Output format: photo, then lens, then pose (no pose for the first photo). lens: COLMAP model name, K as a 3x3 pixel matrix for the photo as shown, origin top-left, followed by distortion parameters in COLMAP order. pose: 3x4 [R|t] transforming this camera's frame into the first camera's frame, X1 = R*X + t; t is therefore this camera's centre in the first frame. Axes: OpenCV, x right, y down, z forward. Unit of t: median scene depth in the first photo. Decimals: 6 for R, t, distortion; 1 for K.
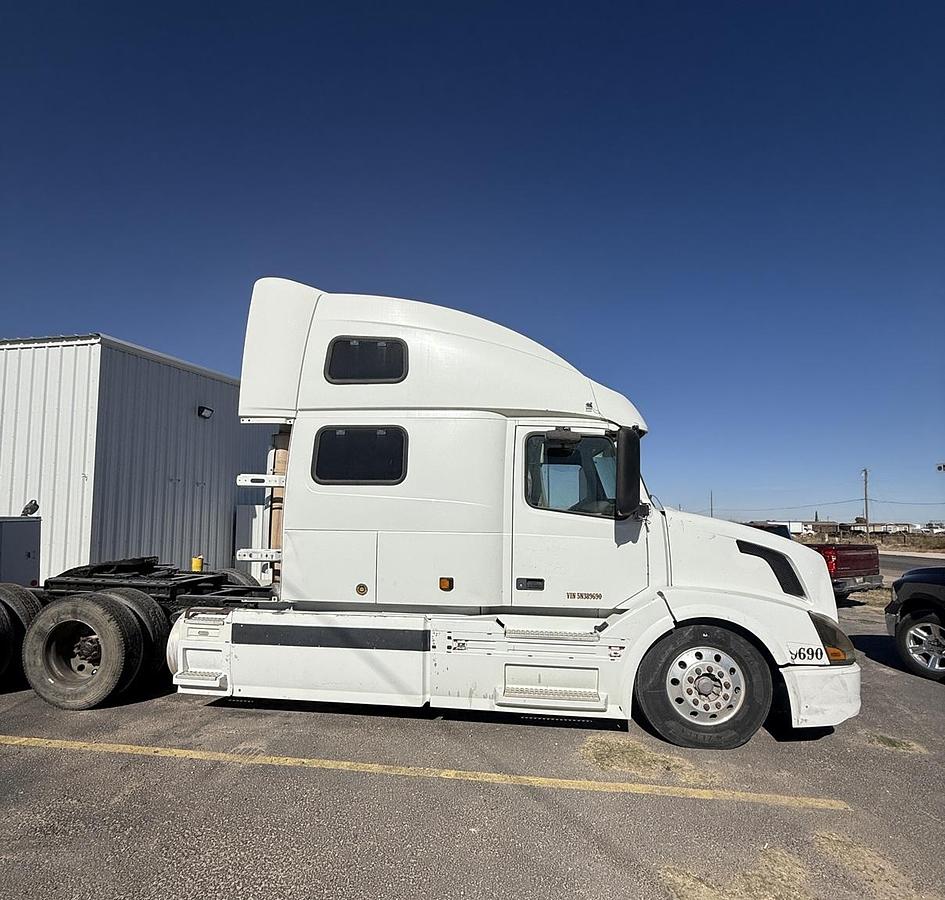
lens RADIAL K [[506.2, 0, 470.8], [0, 506.2, 491.1], [0, 0, 1]] dist [-0.002641, -0.000560]
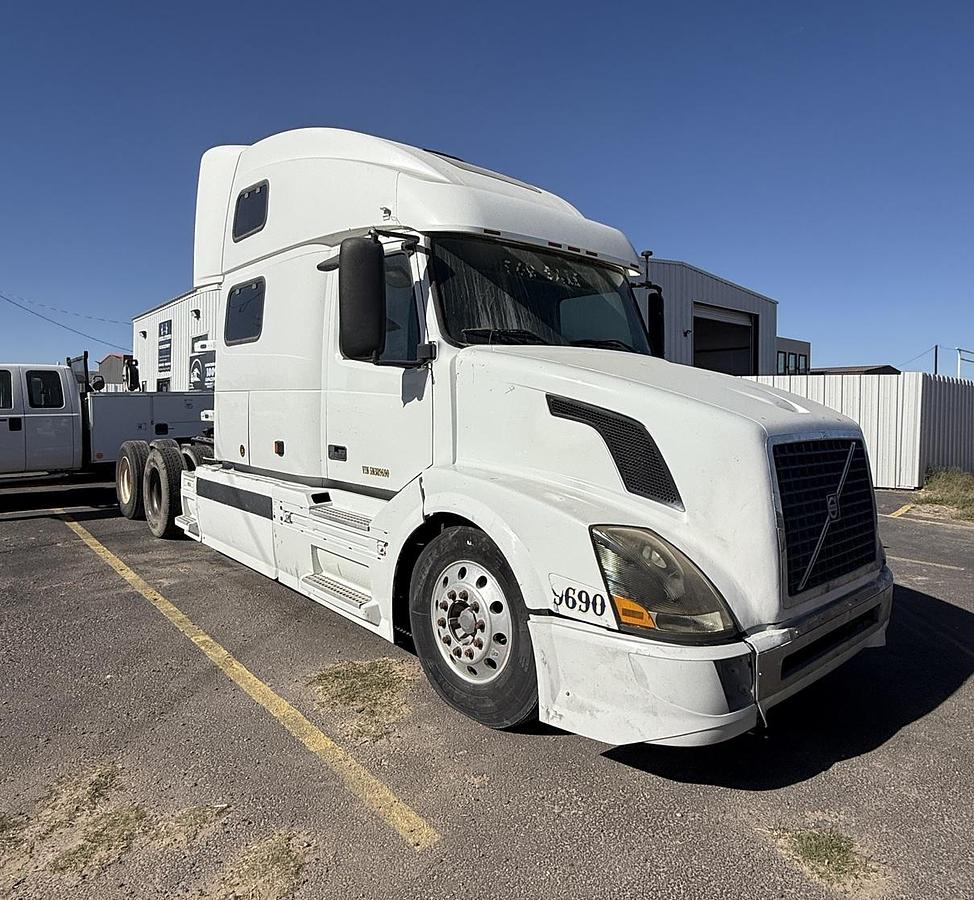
lens RADIAL K [[651.3, 0, 487.4], [0, 651.3, 410.4], [0, 0, 1]] dist [-0.002192, 0.001365]
pose [[0.736080, 0.001759, -0.676893, 1.025059], [0.038008, 0.998312, 0.043925, 0.083739], [0.675827, -0.058060, 0.734770, 0.422923]]
